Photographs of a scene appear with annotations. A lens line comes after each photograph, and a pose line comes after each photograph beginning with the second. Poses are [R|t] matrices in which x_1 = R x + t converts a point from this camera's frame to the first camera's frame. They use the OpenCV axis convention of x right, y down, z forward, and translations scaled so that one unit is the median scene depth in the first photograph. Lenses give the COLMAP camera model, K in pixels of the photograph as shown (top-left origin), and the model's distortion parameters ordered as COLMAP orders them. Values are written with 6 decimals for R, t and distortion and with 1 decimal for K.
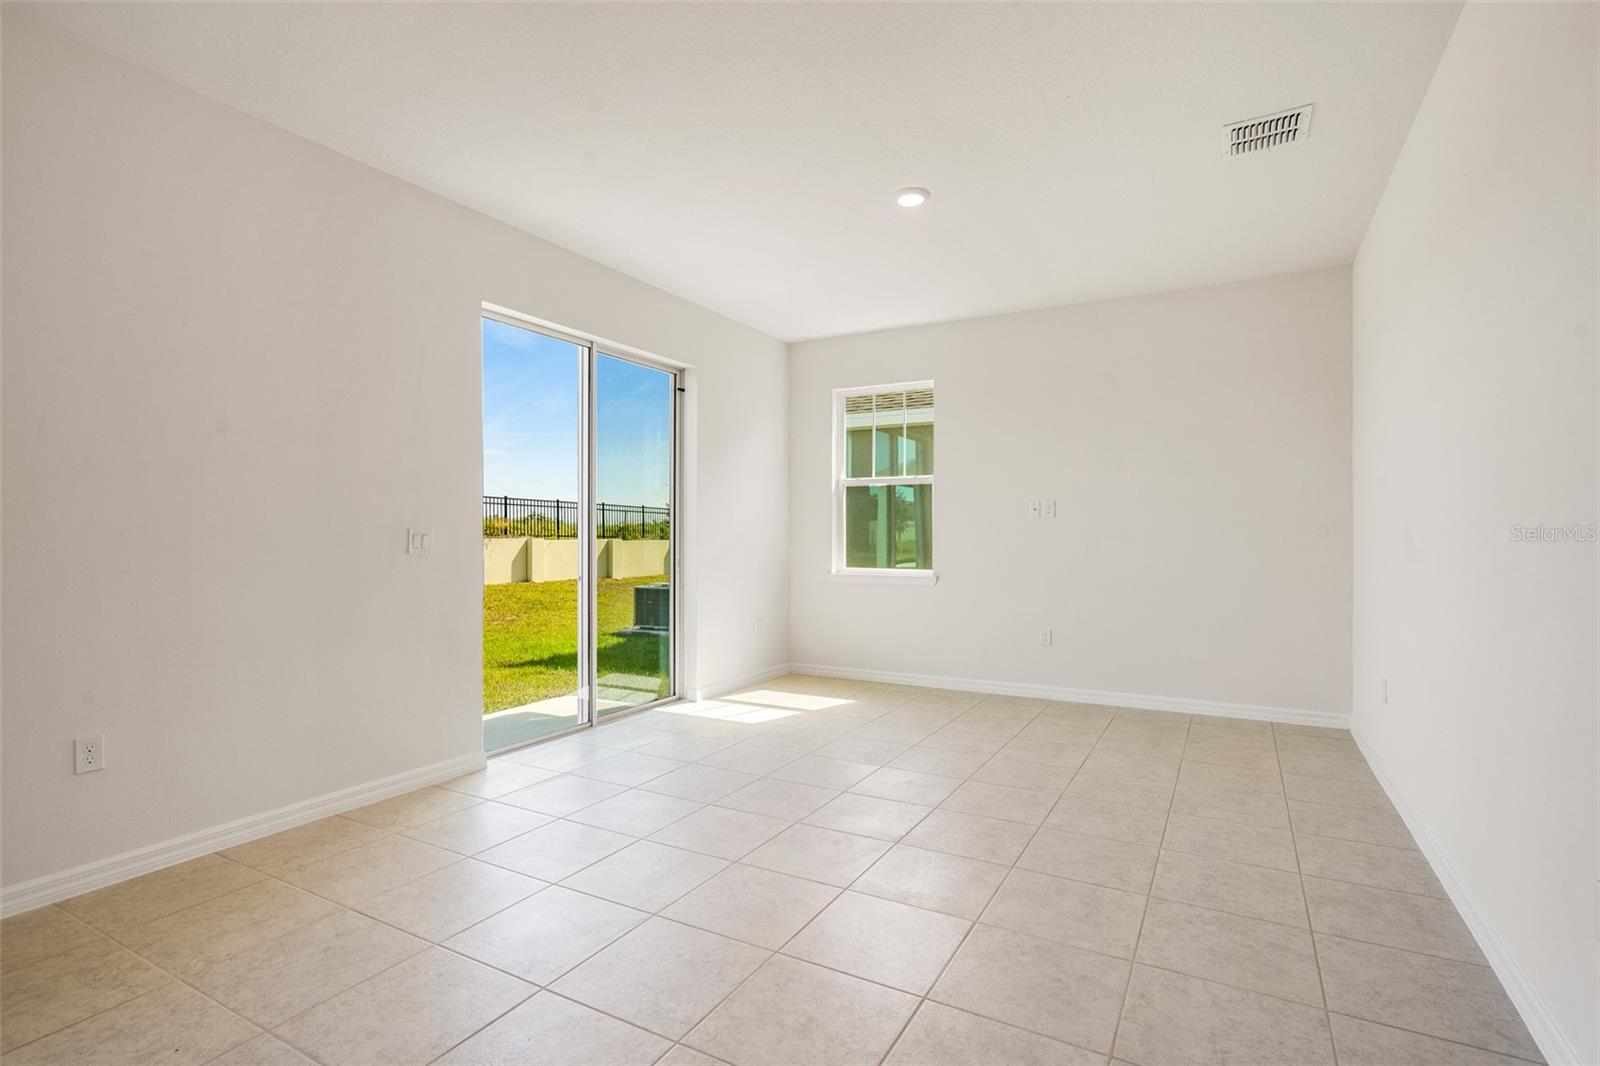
lens RADIAL K [[770.2, 0, 800.0], [0, 770.2, 533.0], [0, 0, 1]] dist [0.000161, 0.001333]
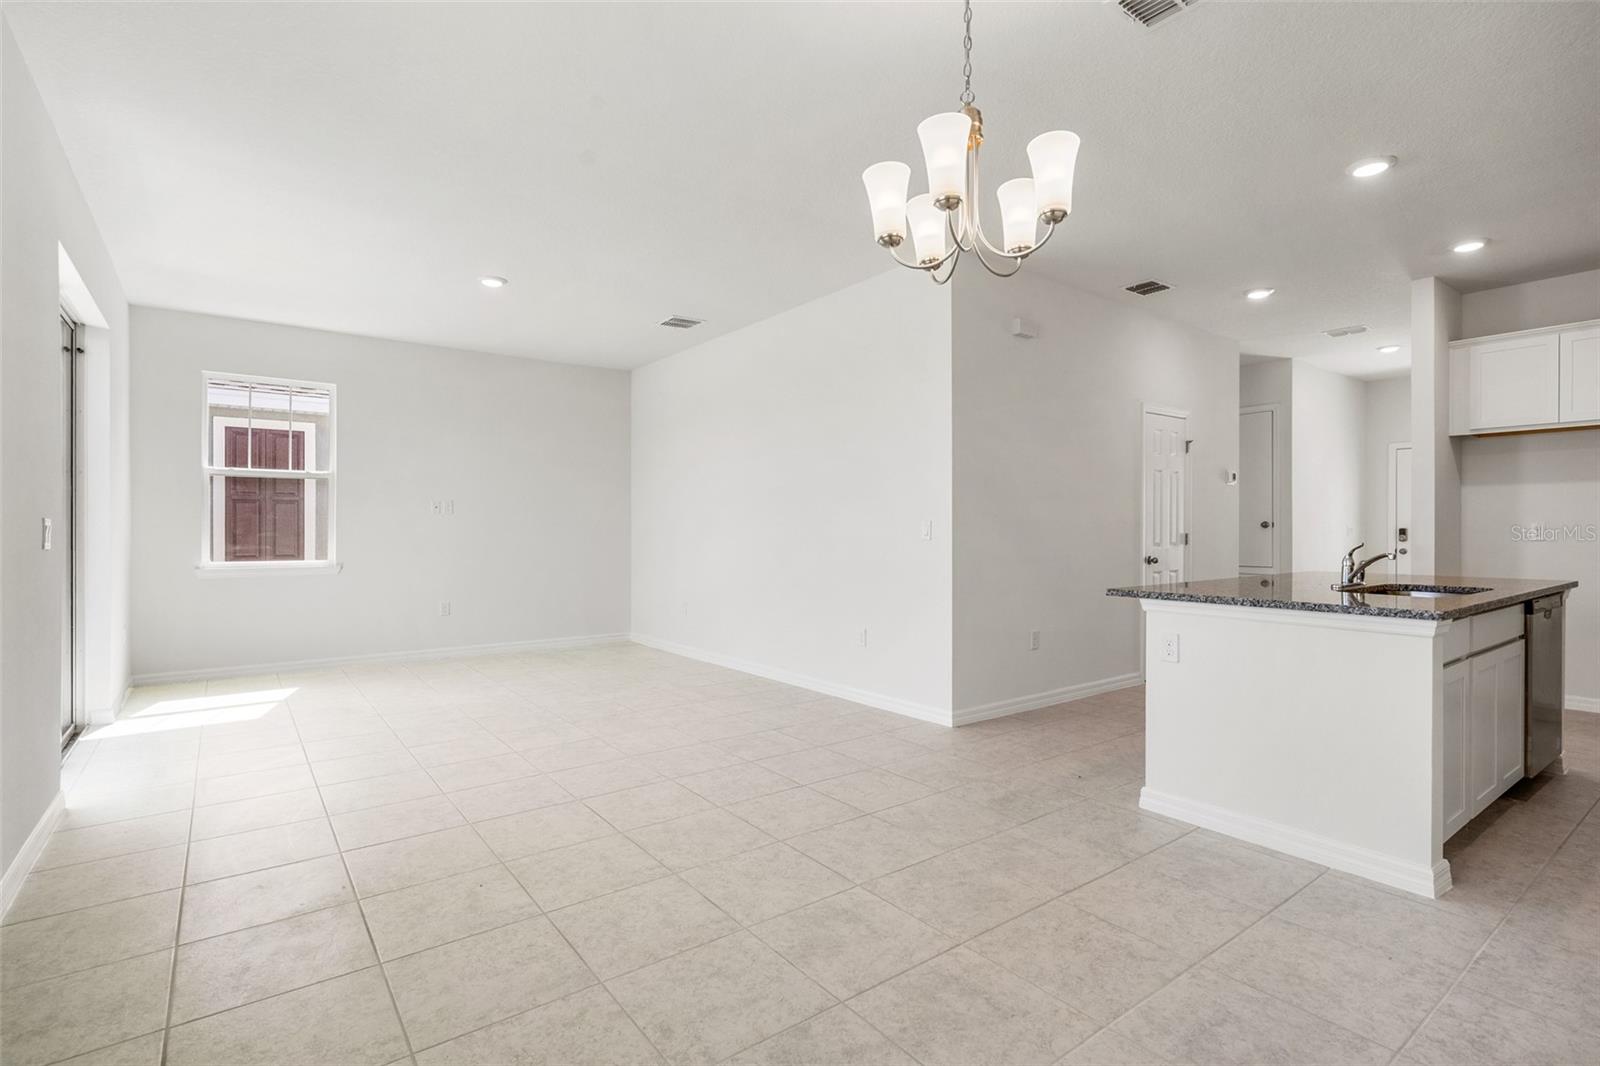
lens RADIAL K [[764.6, 0, 808.2], [0, 764.6, 531.8], [0, 0, 1]] dist [-0.000297, -0.000125]
pose [[0.392424, -0.003259, 0.919779, -0.616082], [-0.003317, 0.999982, 0.004958, 0.001294], [-0.919779, -0.004997, 0.392406, -0.036609]]
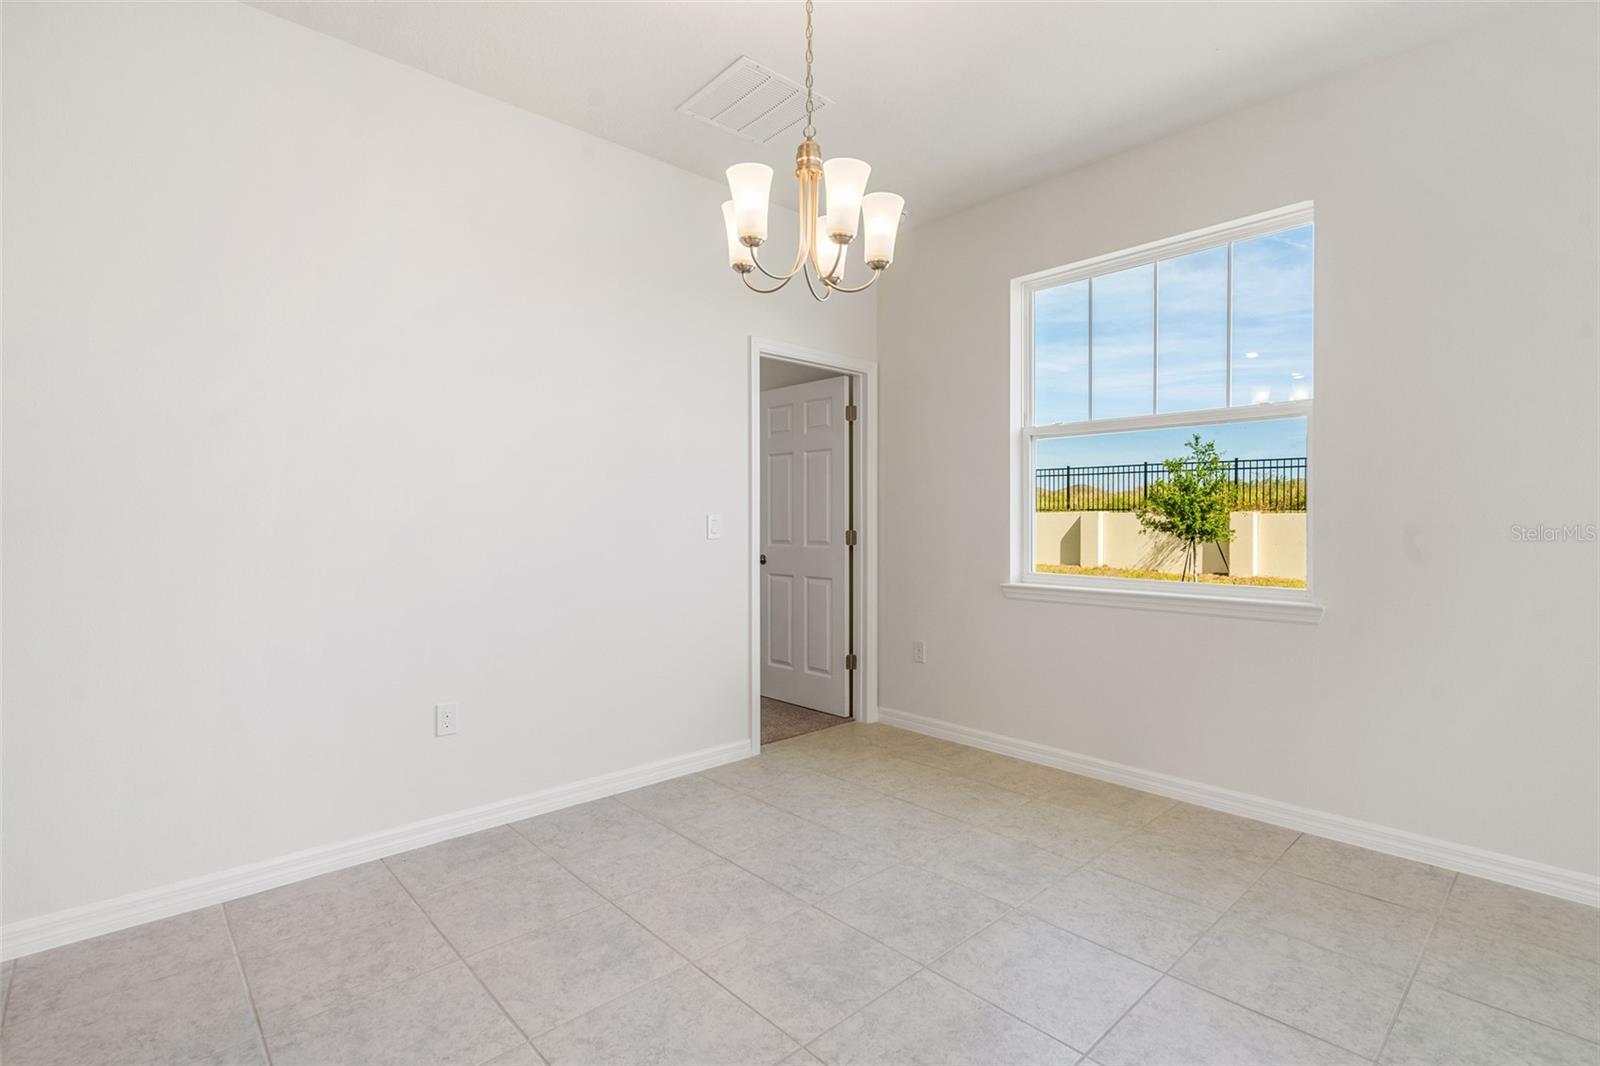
lens RADIAL K [[750.5, 0, 802.4], [0, 750.5, 530.4], [0, 0, 1]] dist [-0.001753, -0.000390]
pose [[-0.300195, 0.016006, -0.953744, 0.080702], [0.004215, 0.999872, 0.015453, -0.001572], [0.953868, 0.000619, -0.300224, 0.139399]]
